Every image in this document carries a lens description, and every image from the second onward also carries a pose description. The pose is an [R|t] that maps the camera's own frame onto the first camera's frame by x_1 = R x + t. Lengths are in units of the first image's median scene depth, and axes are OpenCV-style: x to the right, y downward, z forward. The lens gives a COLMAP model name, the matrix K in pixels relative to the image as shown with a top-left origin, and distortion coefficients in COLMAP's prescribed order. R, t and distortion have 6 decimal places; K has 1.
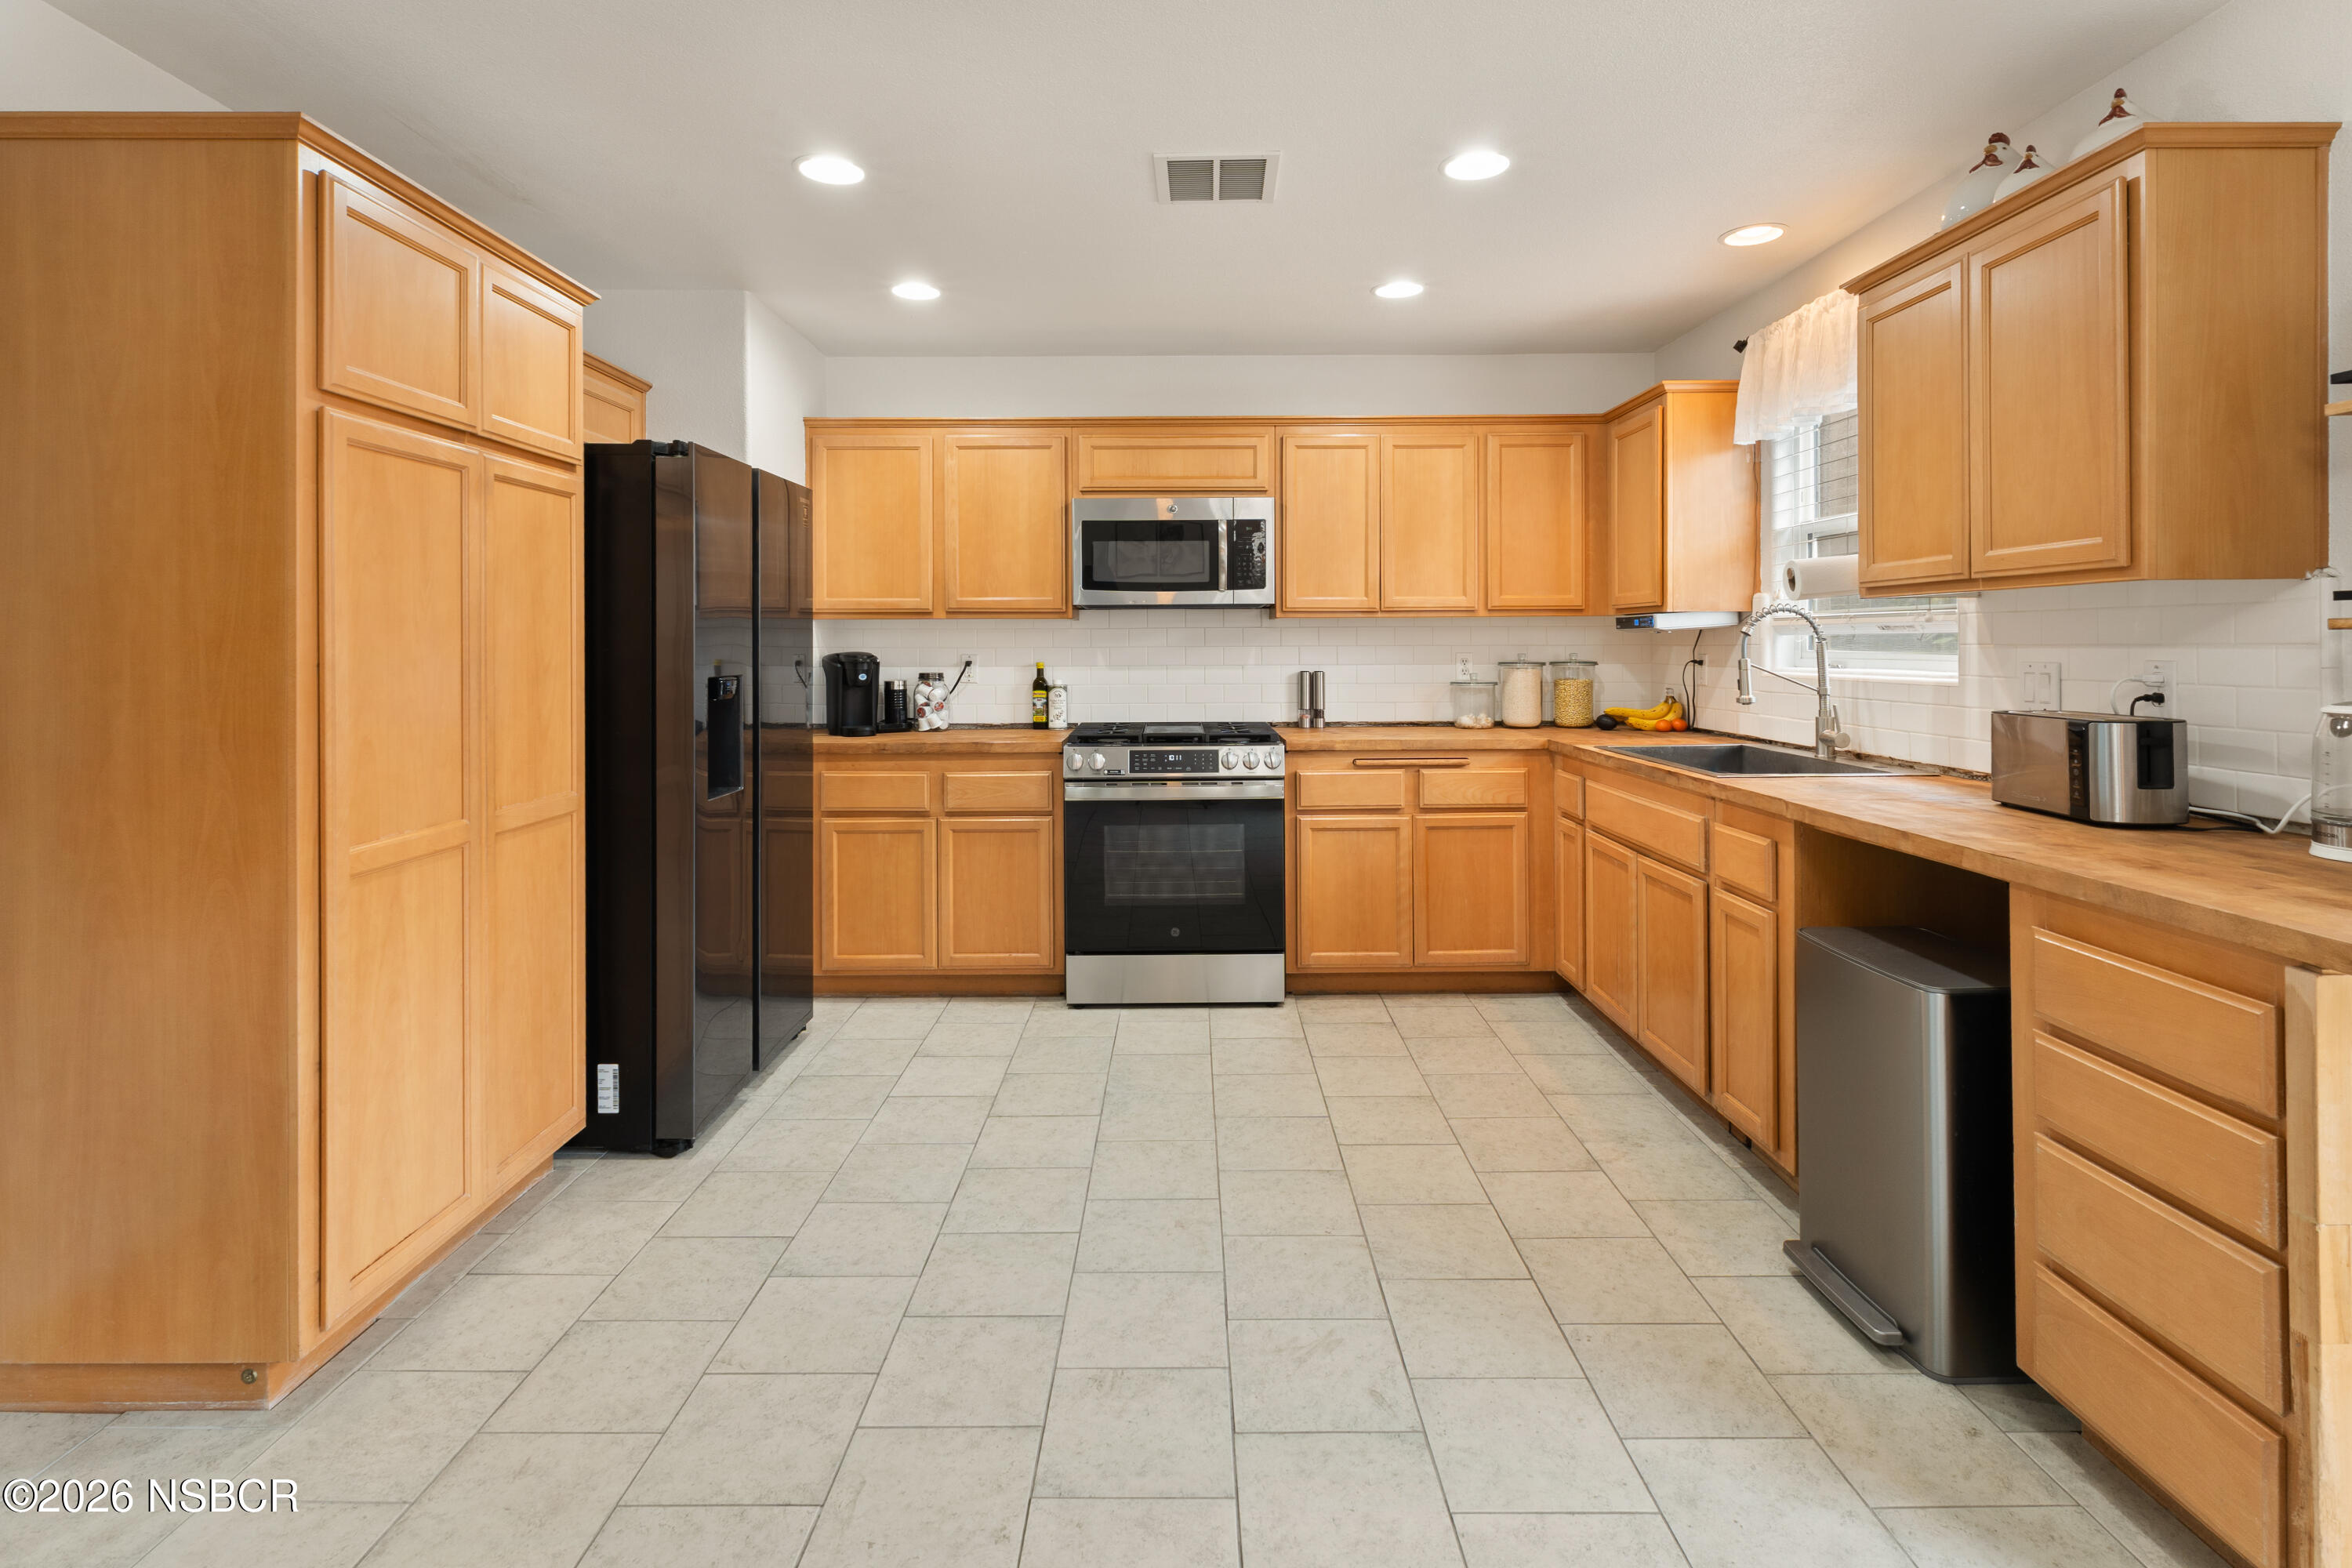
lens RADIAL K [[1120.2, 0, 1179.5], [0, 1120.2, 762.7], [0, 0, 1]] dist [-0.000617, -0.000241]
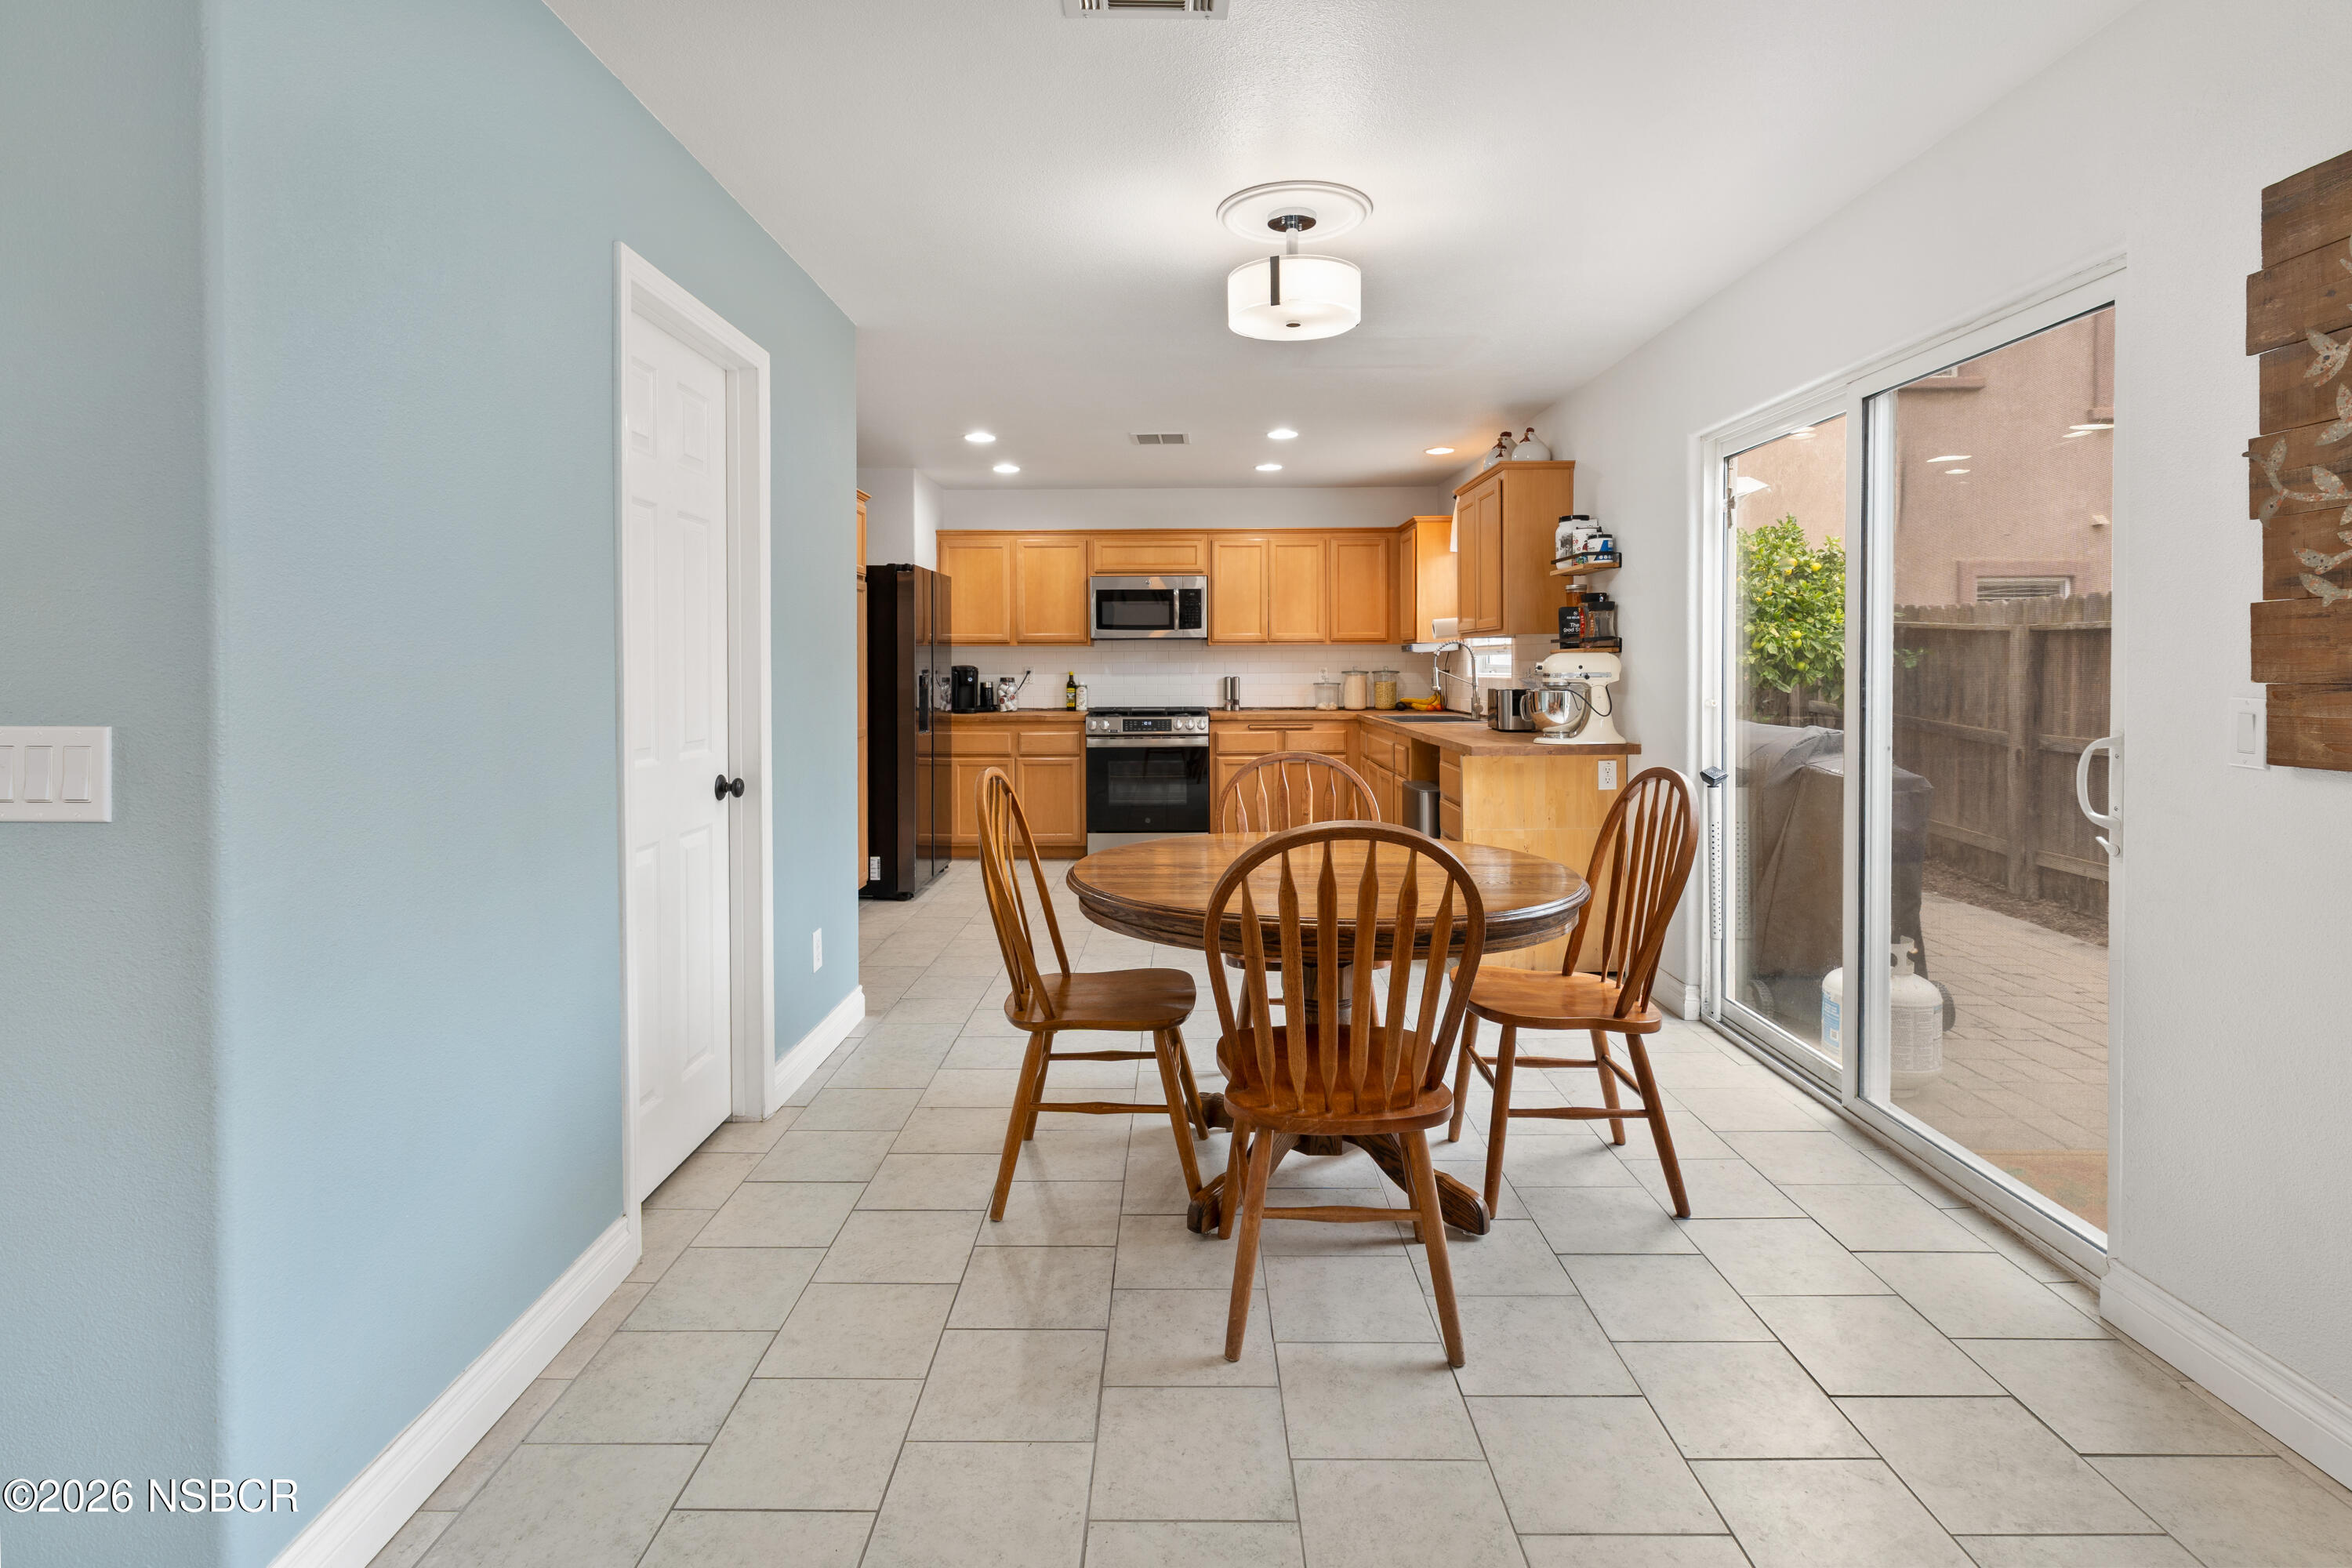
lens RADIAL K [[1120.2, 0, 1174.4], [0, 1120.2, 793.2], [0, 0, 1]] dist [-0.000617, -0.000241]
pose [[0.999951, 0.001051, -0.009827, 0.051795], [-0.000969, 0.999965, 0.008285, 0.085107], [0.009836, -0.008275, 0.999917, -0.737529]]
